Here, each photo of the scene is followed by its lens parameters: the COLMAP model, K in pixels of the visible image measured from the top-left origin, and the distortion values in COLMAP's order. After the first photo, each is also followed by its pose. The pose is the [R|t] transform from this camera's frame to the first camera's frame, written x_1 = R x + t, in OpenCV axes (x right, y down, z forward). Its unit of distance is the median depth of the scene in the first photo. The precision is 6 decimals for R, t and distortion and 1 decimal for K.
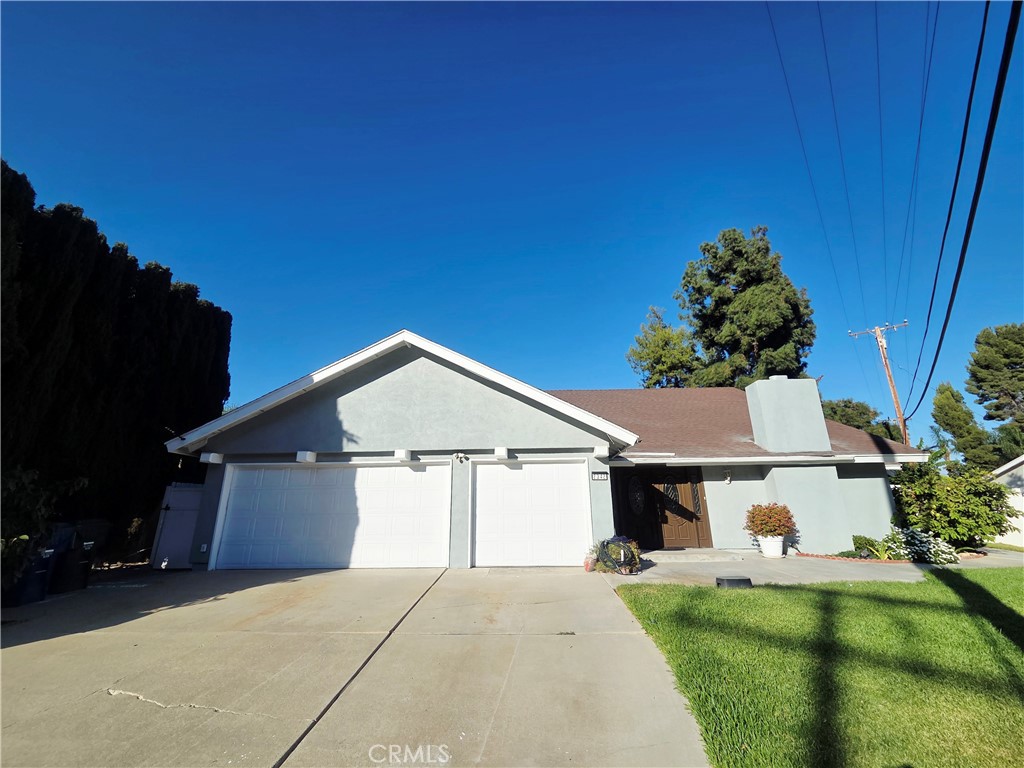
lens RADIAL K [[409.6, 0, 512.0], [0, 409.6, 384.0], [0, 0, 1]] dist [-0.000370, -0.000083]
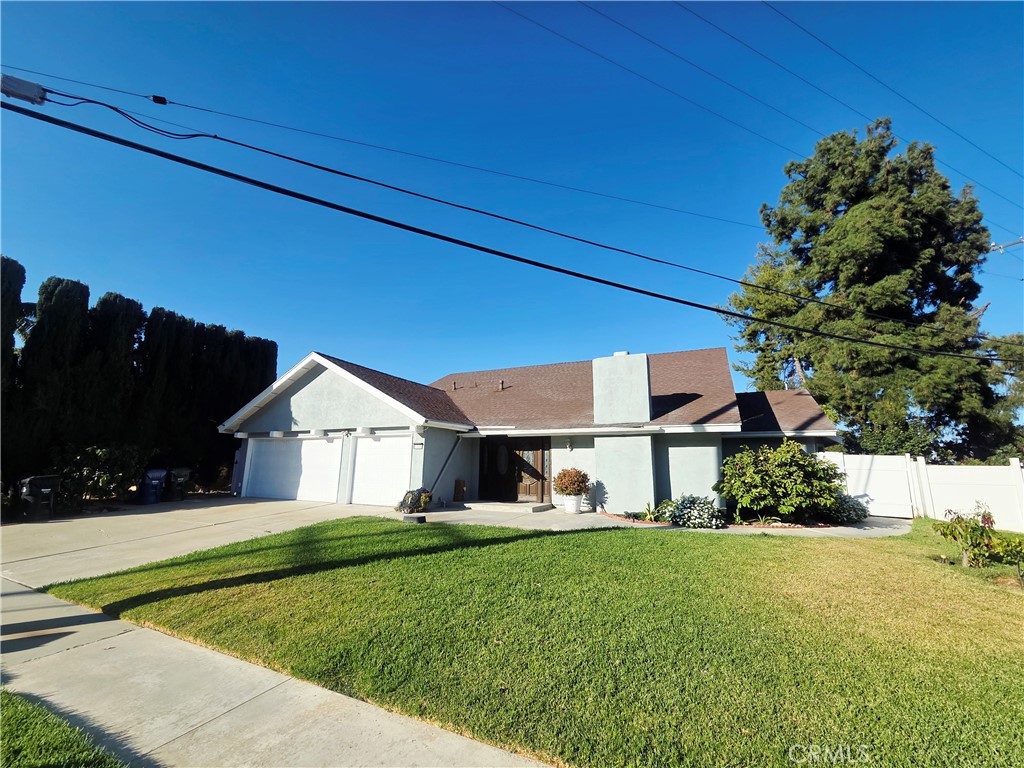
lens RADIAL K [[409.6, 0, 512.0], [0, 409.6, 384.0], [0, 0, 1]] dist [-0.000370, -0.000083]
pose [[0.917412, -0.056999, -0.393836, 0.905198], [0.095036, 0.992433, 0.077749, -0.054262], [0.386424, -0.108756, 0.915887, -0.113010]]
